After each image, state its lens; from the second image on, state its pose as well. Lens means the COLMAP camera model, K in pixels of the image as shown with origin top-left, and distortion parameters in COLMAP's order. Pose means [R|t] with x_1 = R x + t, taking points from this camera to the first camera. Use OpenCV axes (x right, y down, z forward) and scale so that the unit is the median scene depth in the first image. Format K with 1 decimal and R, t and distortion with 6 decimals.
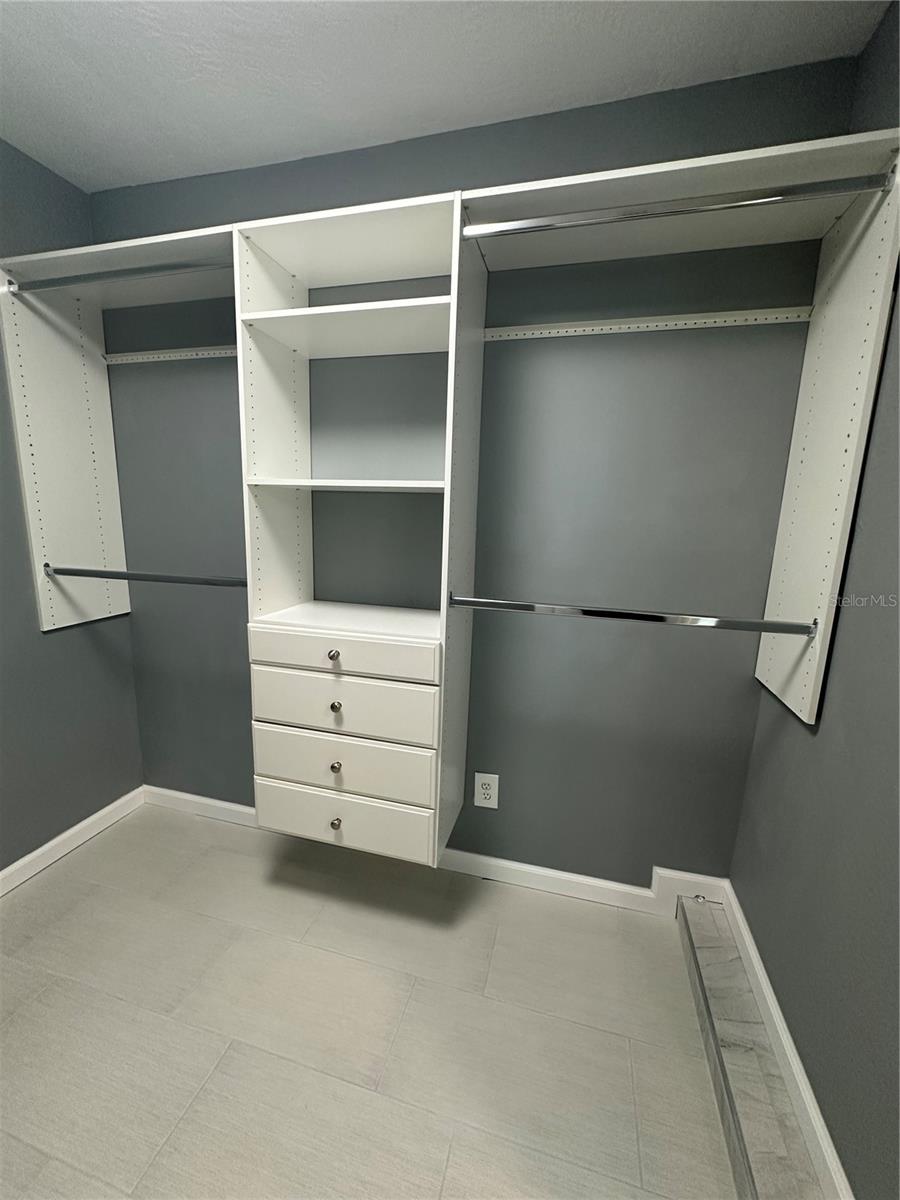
lens RADIAL K [[477.9, 0, 444.5], [0, 477.9, 597.0], [0, 0, 1]] dist [-0.003250, 0.001100]
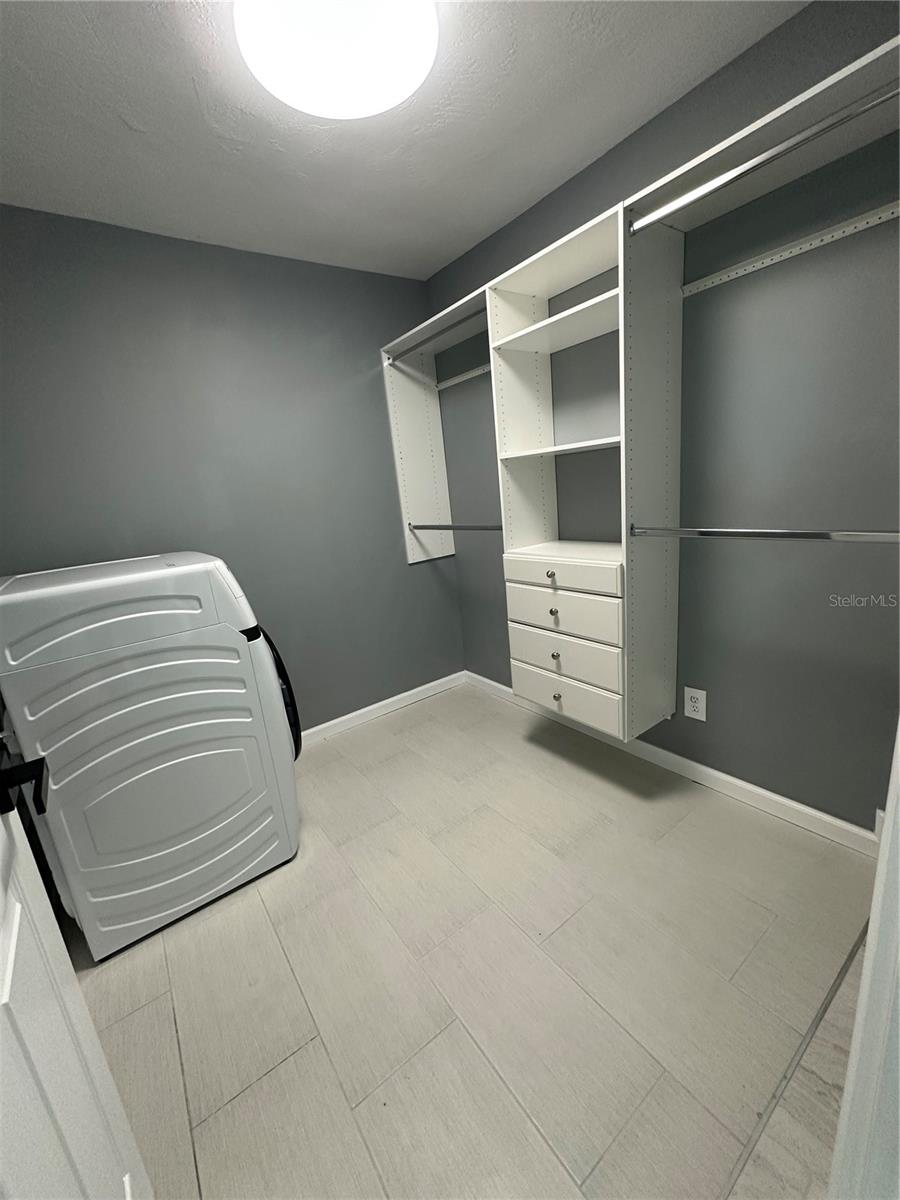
lens RADIAL K [[477.9, 0, 447.6], [0, 477.9, 600.9], [0, 0, 1]] dist [-0.003250, 0.001100]
pose [[0.772039, 0.045288, -0.633959, 0.399450], [0.009931, 0.996477, 0.083279, 0.073305], [0.635497, -0.070591, 0.768869, -0.261294]]
